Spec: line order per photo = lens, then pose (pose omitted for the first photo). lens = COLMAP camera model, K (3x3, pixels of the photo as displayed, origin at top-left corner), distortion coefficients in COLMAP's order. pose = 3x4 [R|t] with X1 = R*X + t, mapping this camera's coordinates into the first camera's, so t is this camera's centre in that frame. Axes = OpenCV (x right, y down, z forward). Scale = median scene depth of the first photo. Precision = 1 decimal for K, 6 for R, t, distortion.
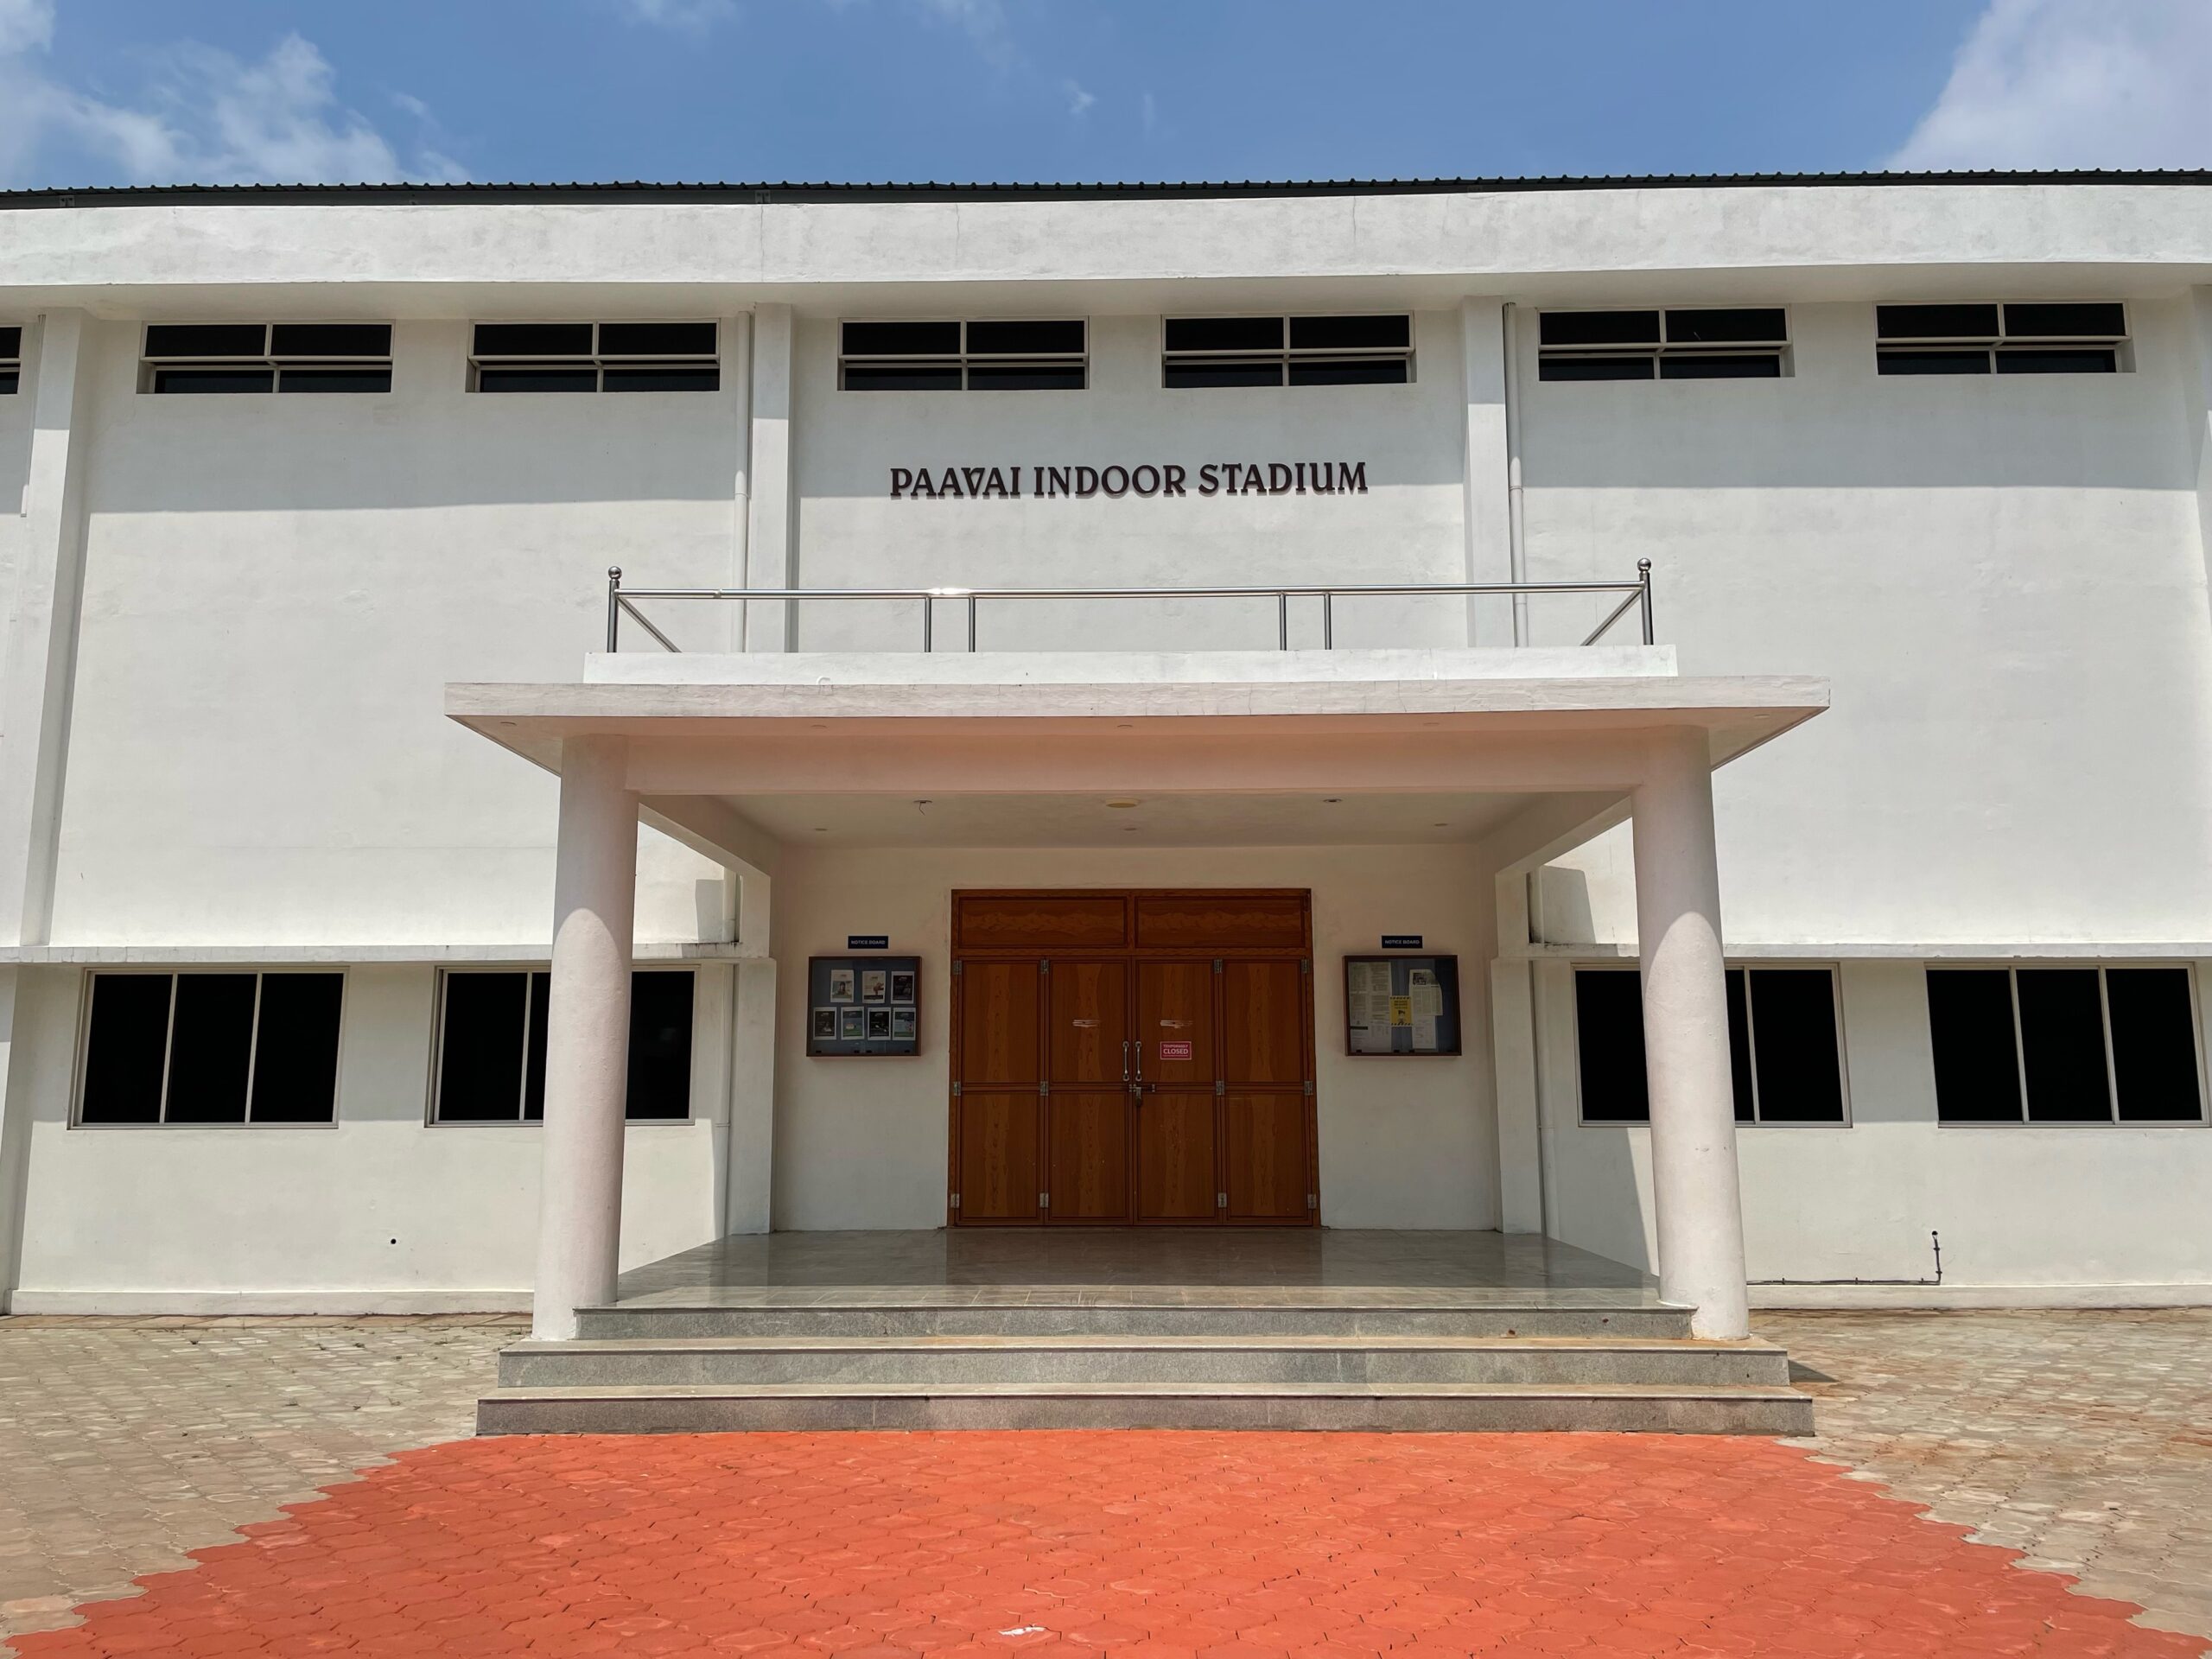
lens RADIAL K [[1351.1, 0, 1176.9], [0, 1351.1, 867.4], [0, 0, 1]] dist [0.064695, -0.056978]
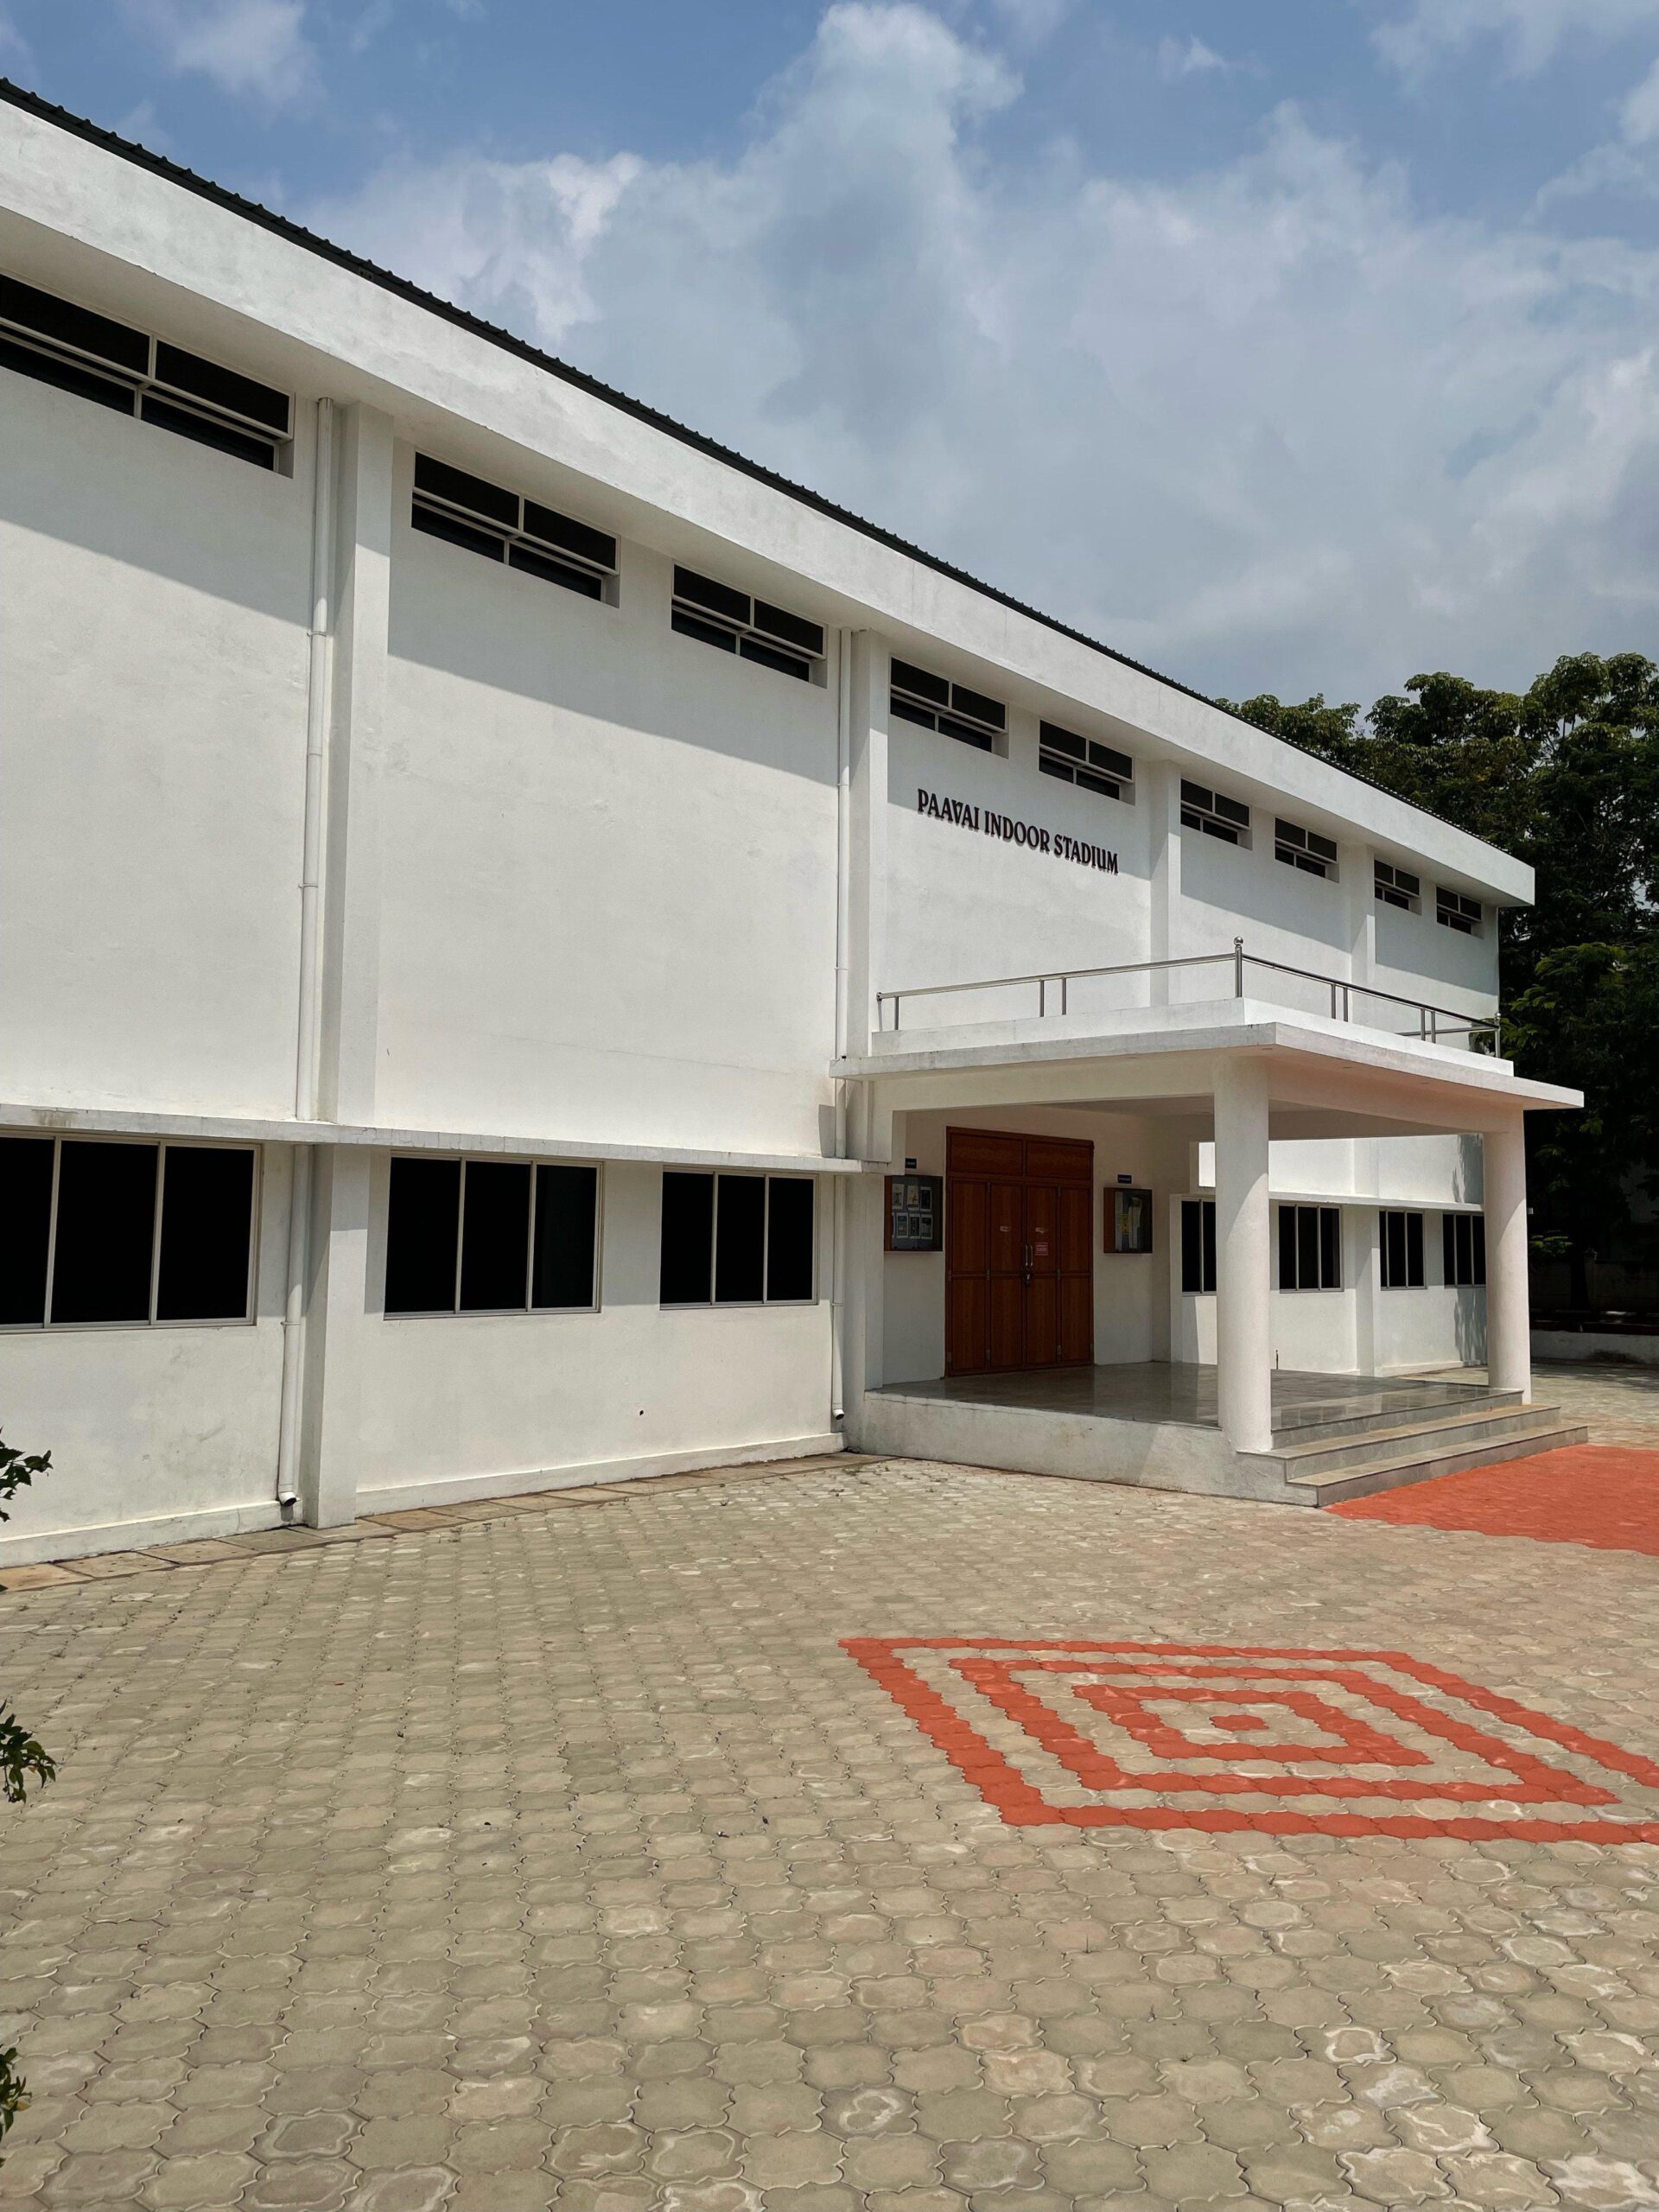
lens RADIAL K [[1645.2, 0, 829.5], [0, 1645.2, 1106.0], [0, 0, 1]] dist [0.086085, -0.112381]
pose [[0.651240, 0.072226, 0.755427, -1.408948], [-0.113024, 0.993589, 0.002440, 0.005589], [-0.750408, -0.086971, 0.655228, 0.032659]]
